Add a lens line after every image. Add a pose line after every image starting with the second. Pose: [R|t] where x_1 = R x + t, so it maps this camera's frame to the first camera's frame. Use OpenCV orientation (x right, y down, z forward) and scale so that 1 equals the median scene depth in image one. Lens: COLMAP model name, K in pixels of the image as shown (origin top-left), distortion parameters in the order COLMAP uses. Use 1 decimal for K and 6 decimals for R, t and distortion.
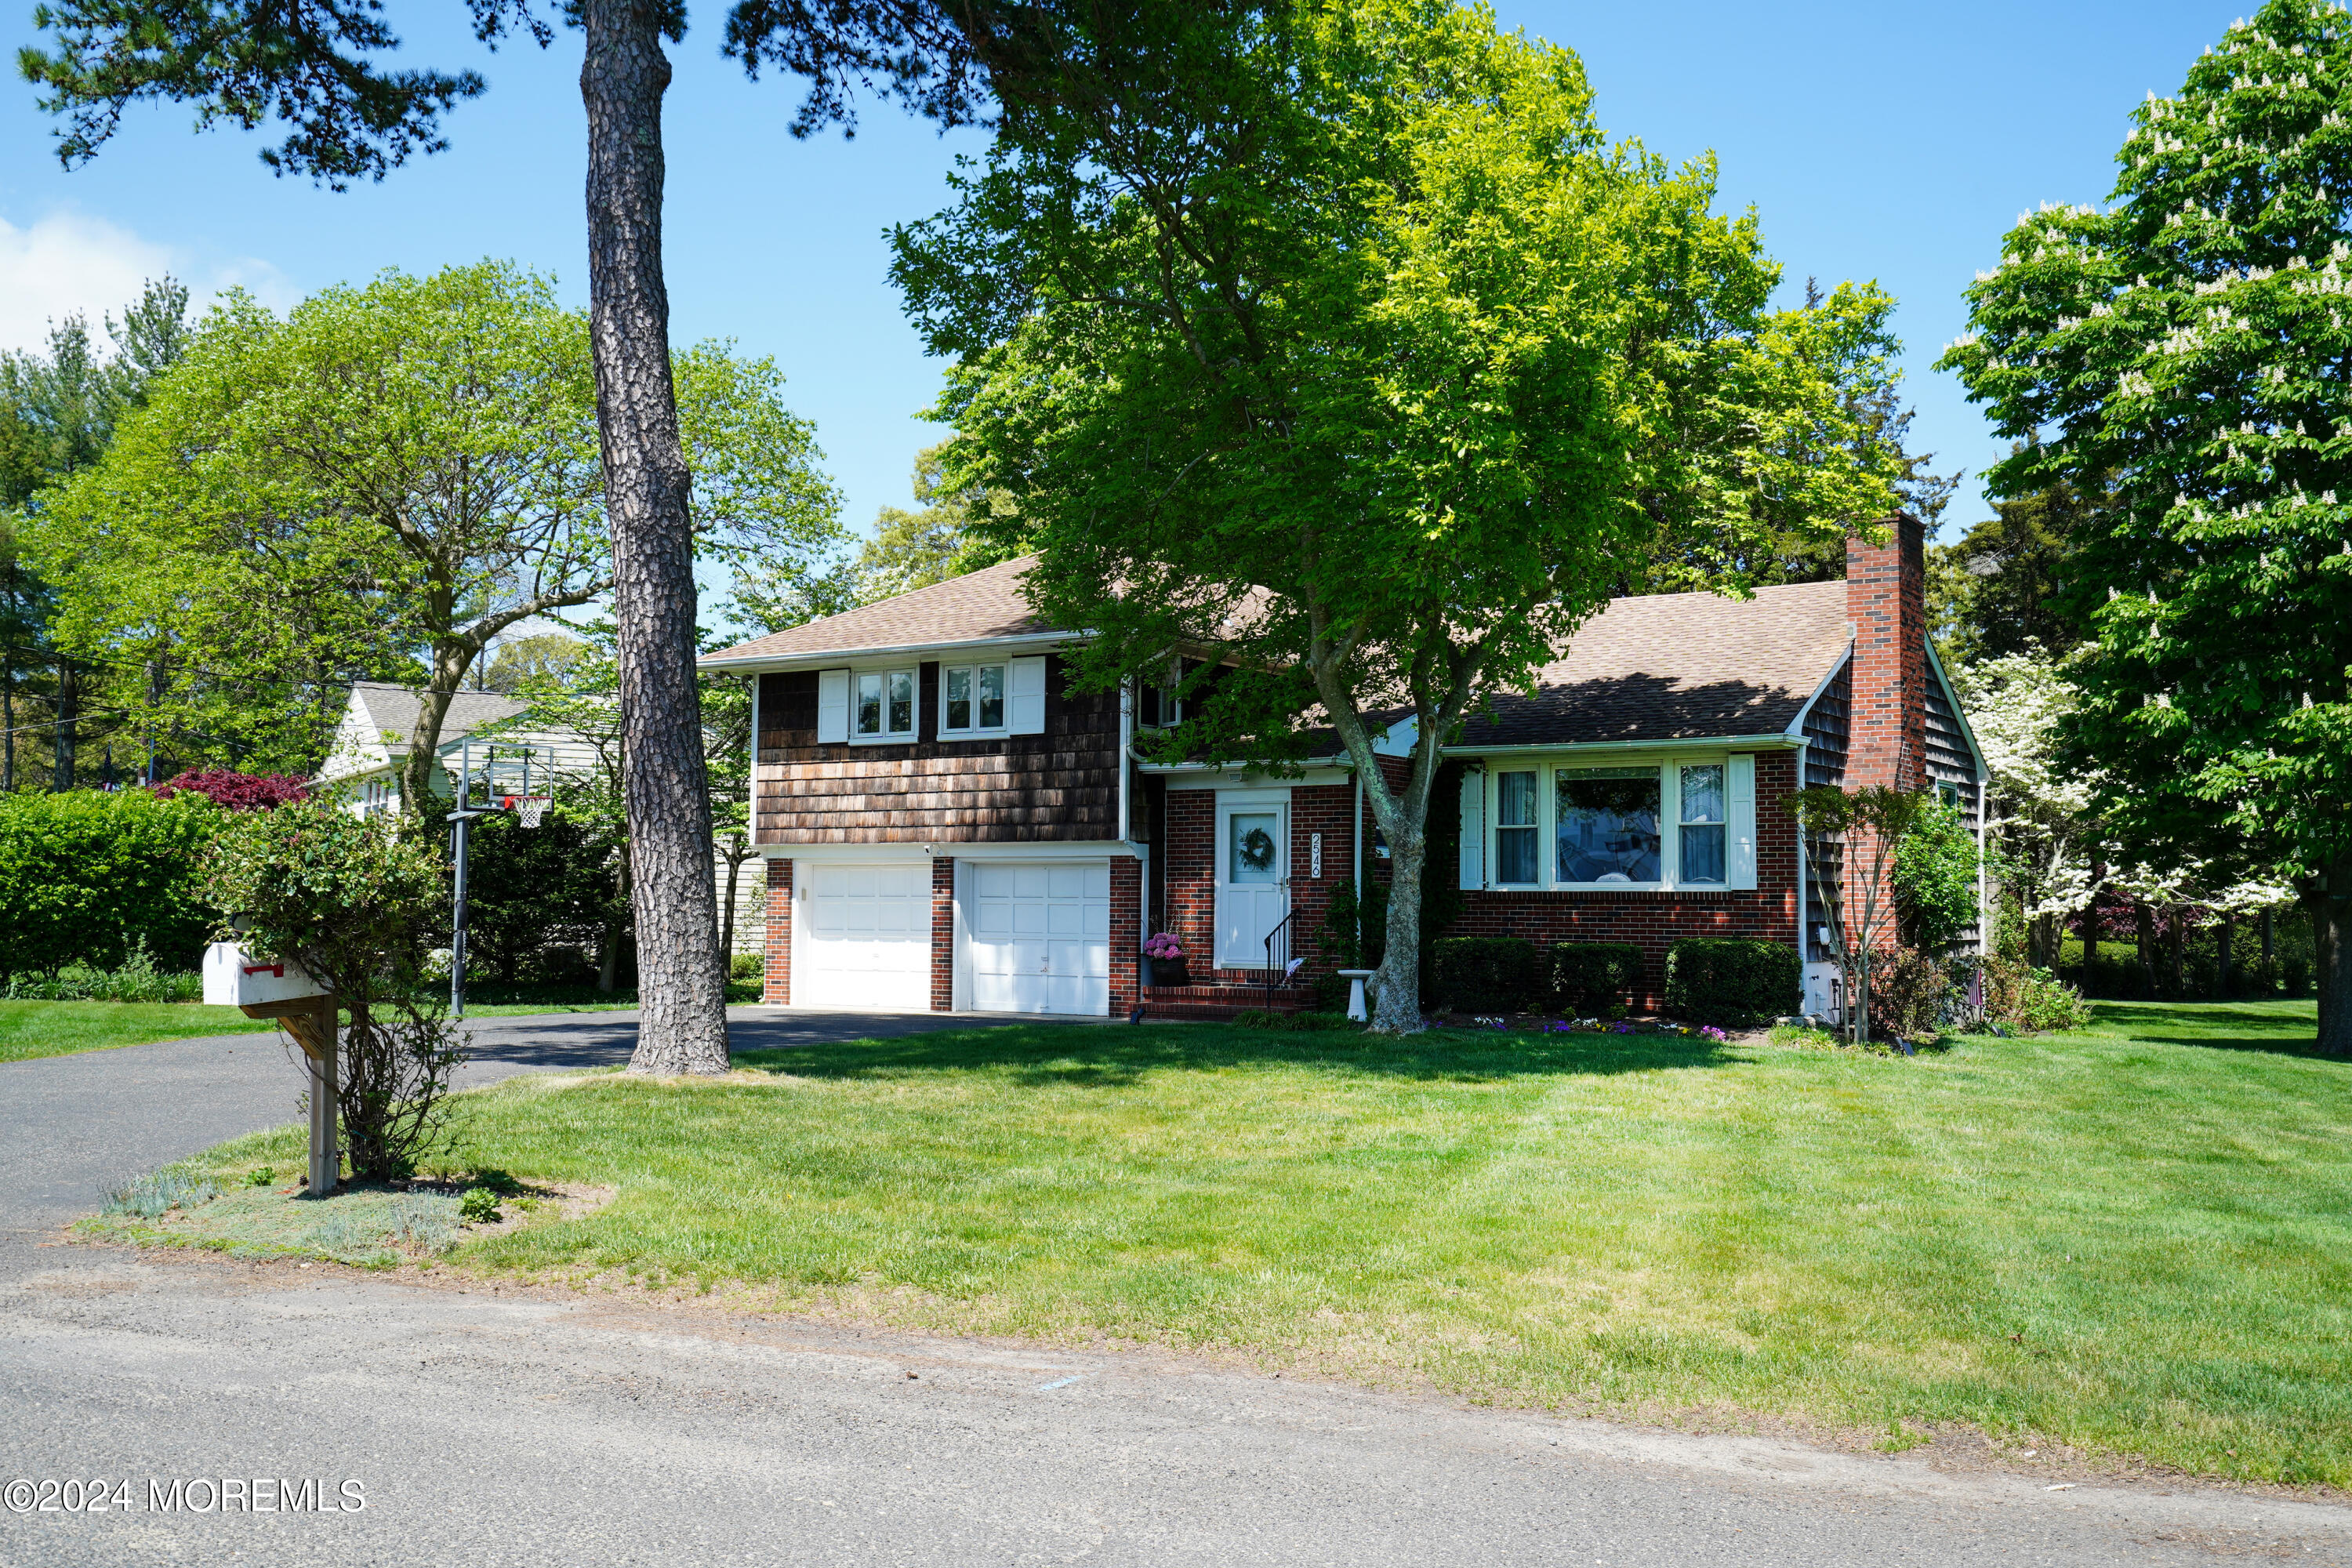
lens RADIAL K [[2171.5, 0, 1170.6], [0, 2171.5, 769.5], [0, 0, 1]] dist [0.005906, 0.000000]
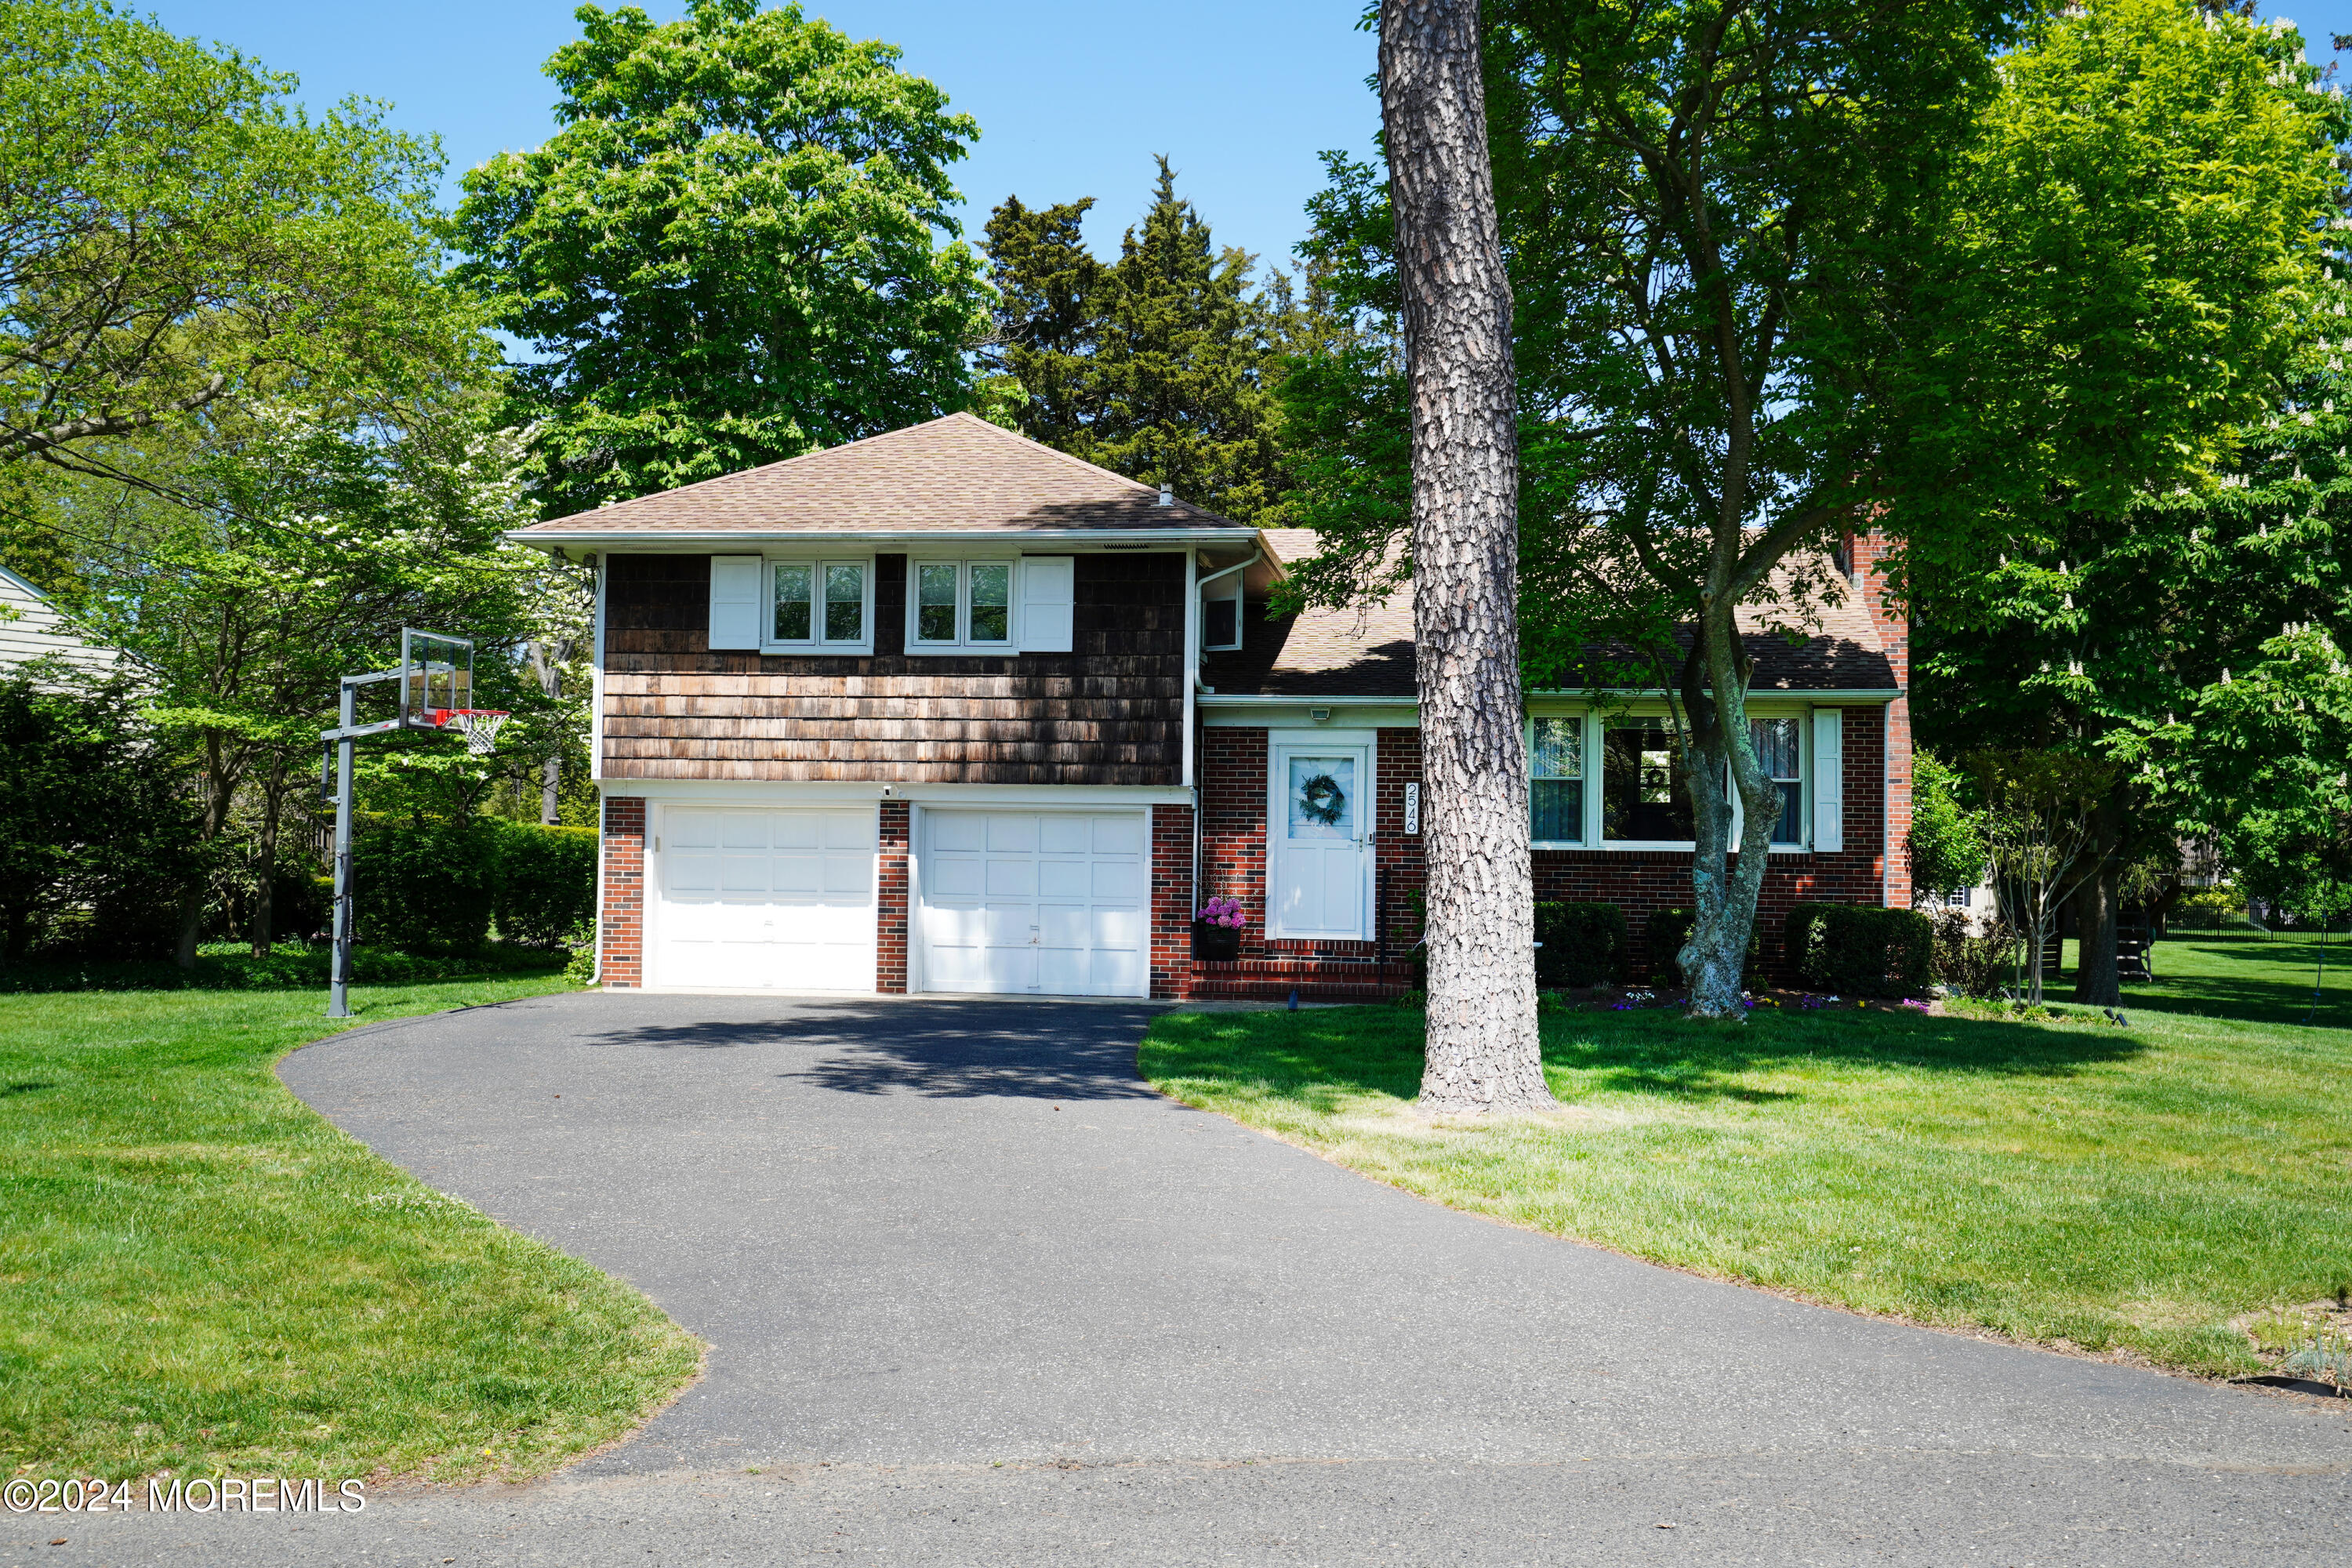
lens RADIAL K [[2354.1, 0, 1175.7], [0, 2354.1, 794.3], [0, 0, 1]] dist [-0.013184, 0.000000]
pose [[0.902393, 0.016539, 0.430596, -0.395724], [-0.035402, 0.998731, 0.035831, 0.003701], [-0.429456, -0.047577, 0.901833, 0.186194]]
